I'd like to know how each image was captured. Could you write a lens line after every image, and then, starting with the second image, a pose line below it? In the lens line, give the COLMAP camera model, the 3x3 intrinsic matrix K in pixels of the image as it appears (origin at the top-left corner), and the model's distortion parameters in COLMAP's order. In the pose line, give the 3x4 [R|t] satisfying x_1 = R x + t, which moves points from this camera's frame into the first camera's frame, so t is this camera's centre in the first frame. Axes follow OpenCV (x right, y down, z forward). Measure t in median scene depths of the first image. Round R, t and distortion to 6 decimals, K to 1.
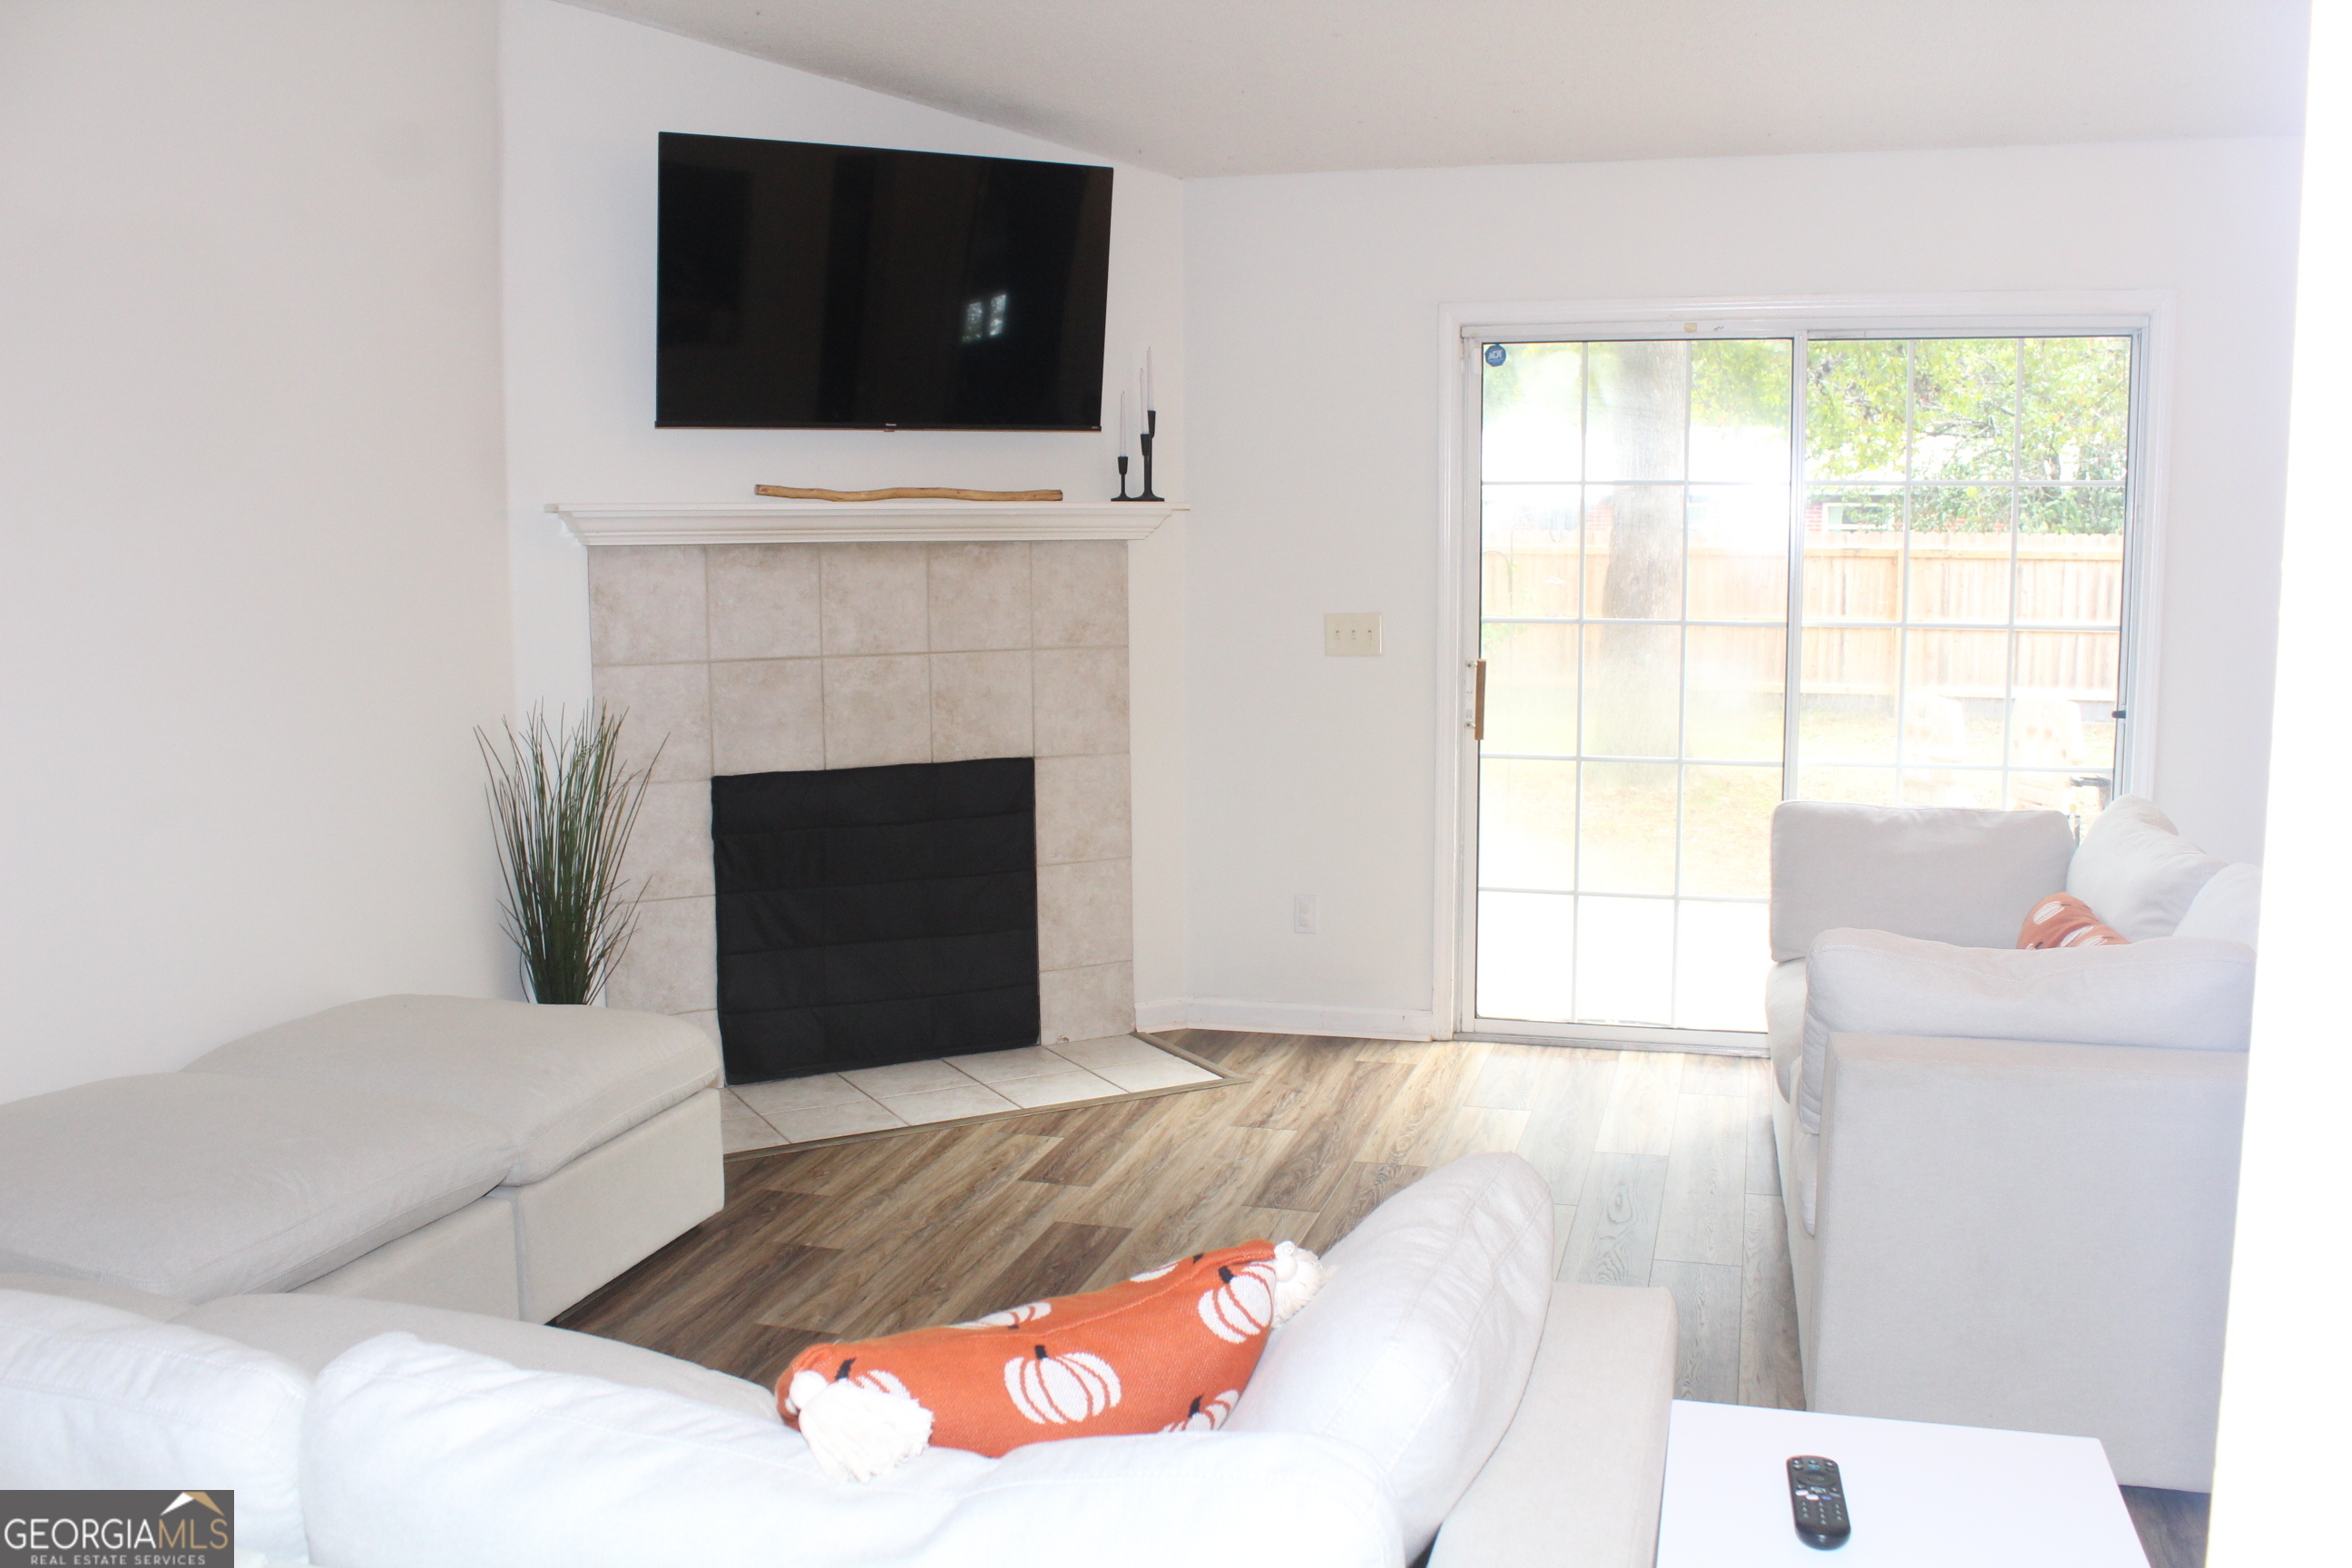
lens RADIAL K [[1955.6, 0, 1176.0], [0, 1955.6, 784.0], [0, 0, 1]] dist [-0.169276, 0.164293]
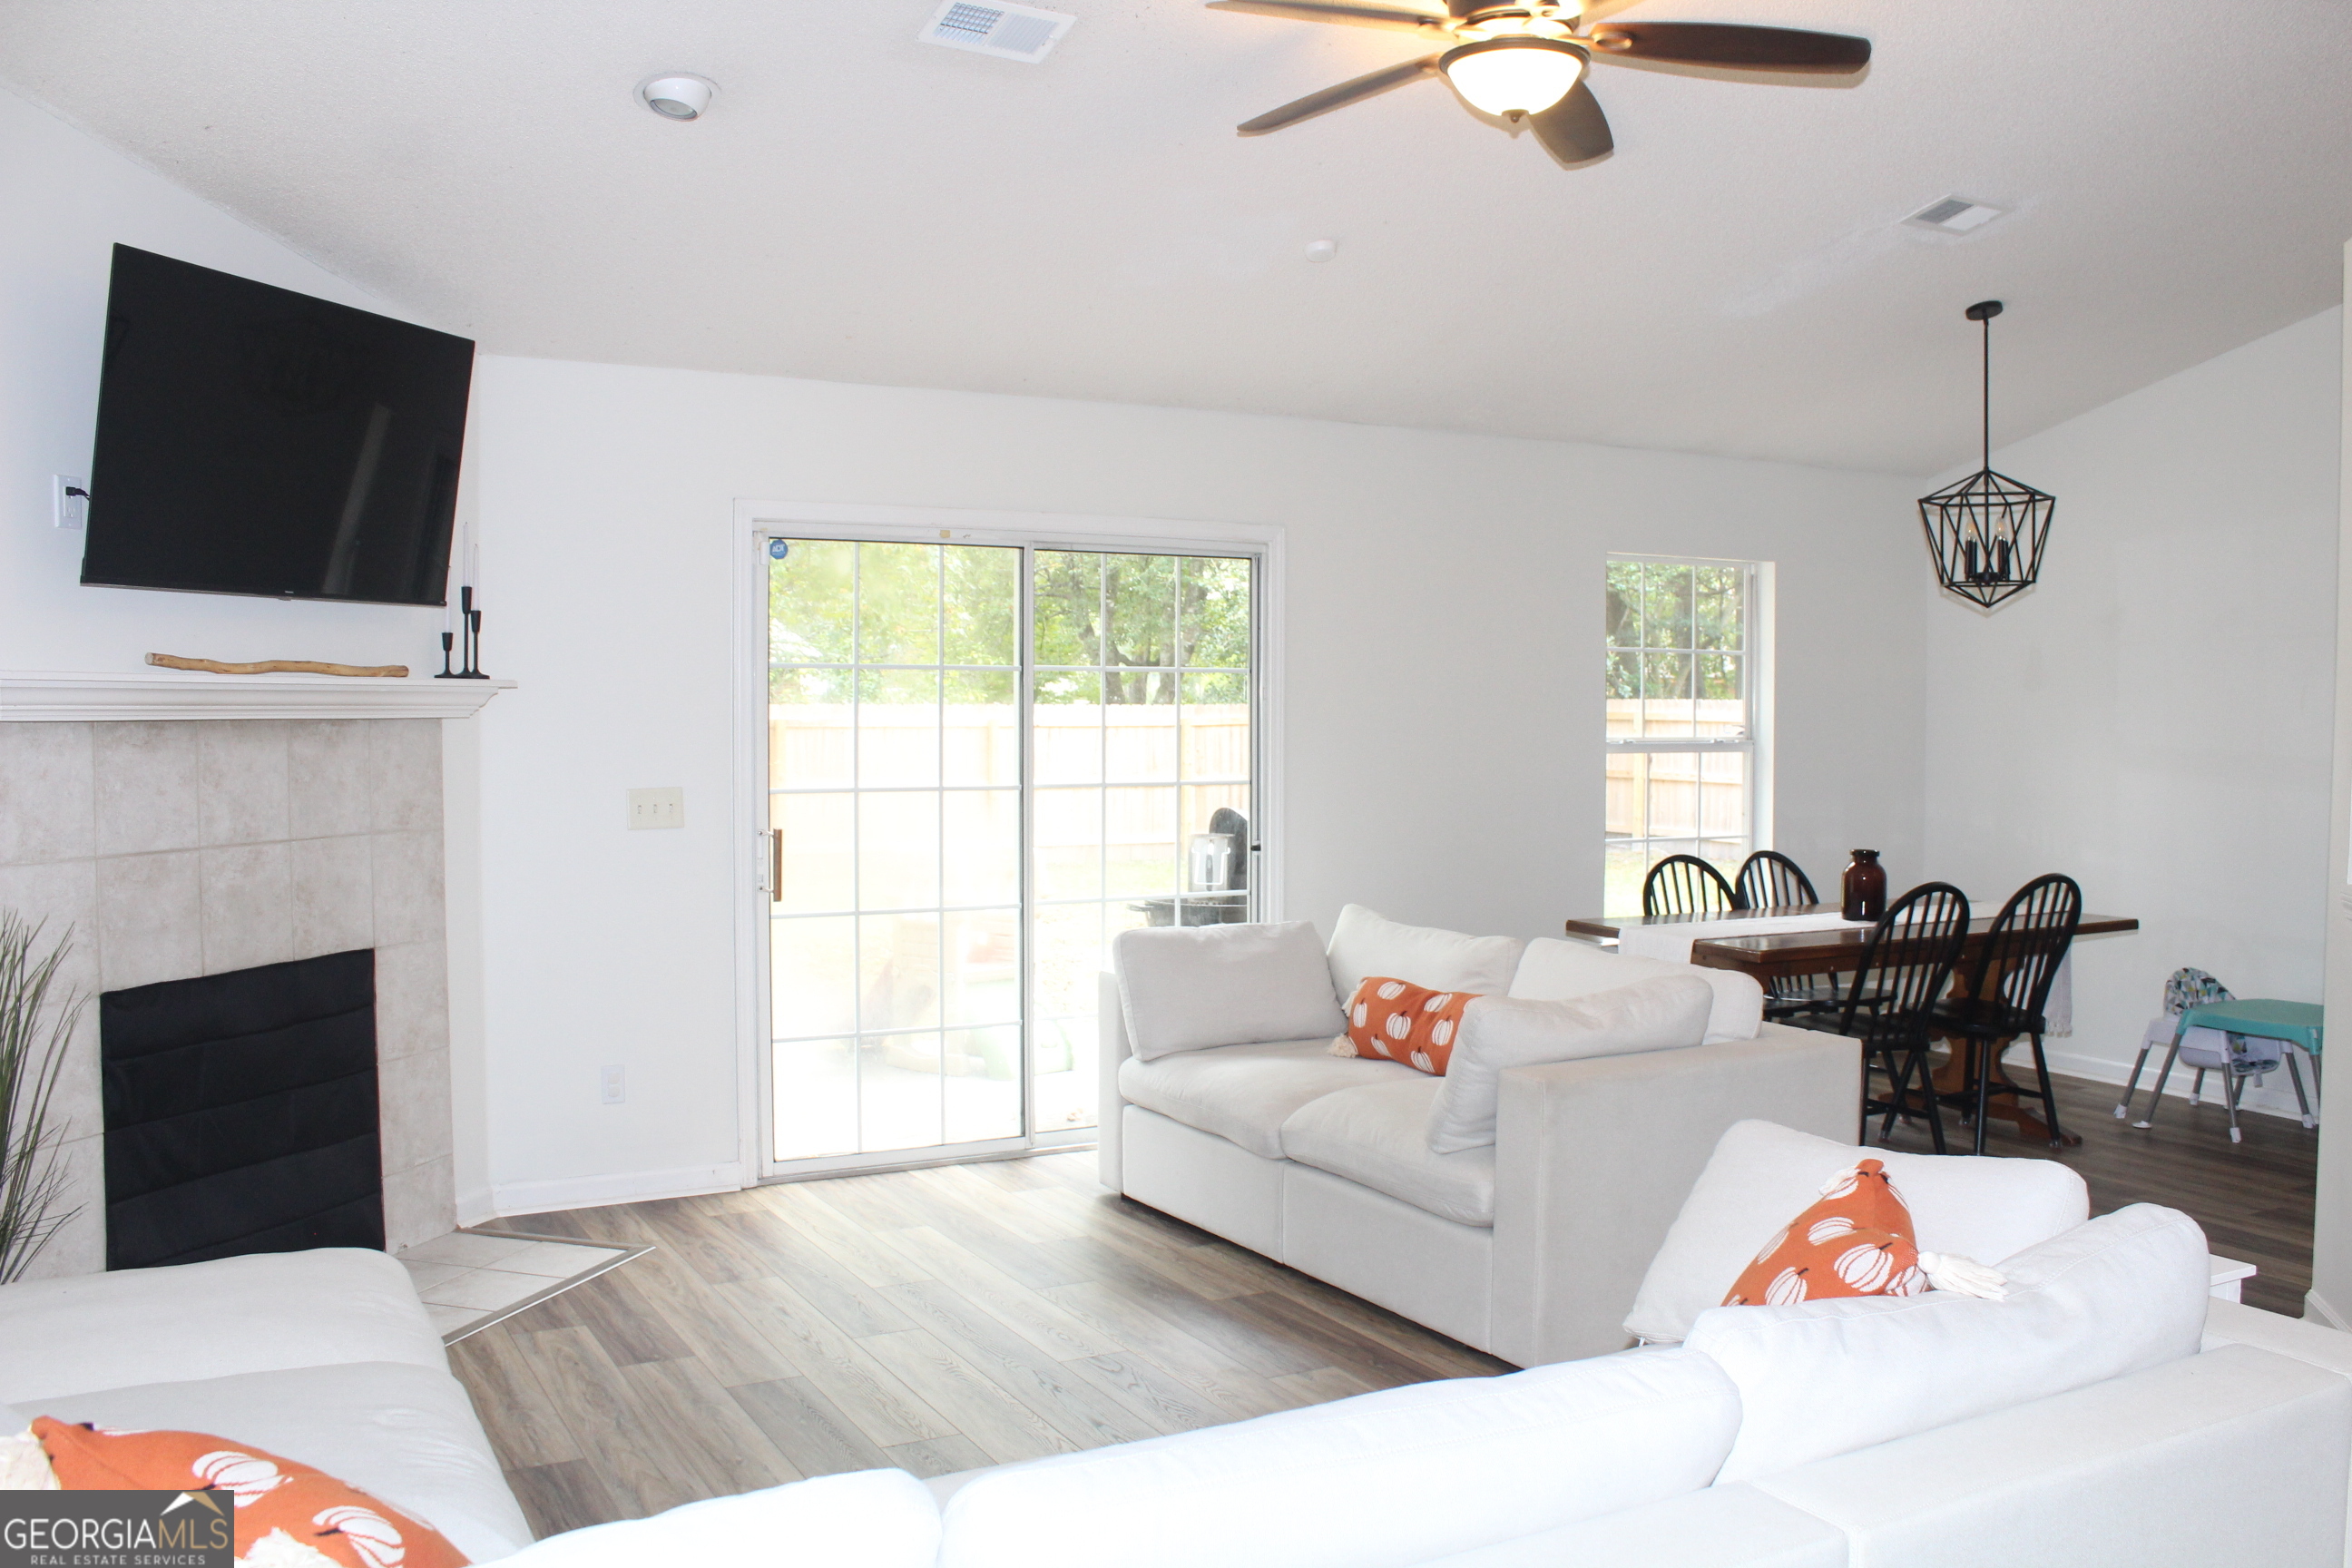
lens RADIAL K [[1955.6, 0, 1176.0], [0, 1955.6, 784.0], [0, 0, 1]] dist [-0.169276, 0.164293]
pose [[0.719825, -0.020190, 0.693862, -0.440896], [0.081346, 0.995143, -0.055433, -0.010309], [-0.689373, 0.096345, 0.717971, 0.069771]]
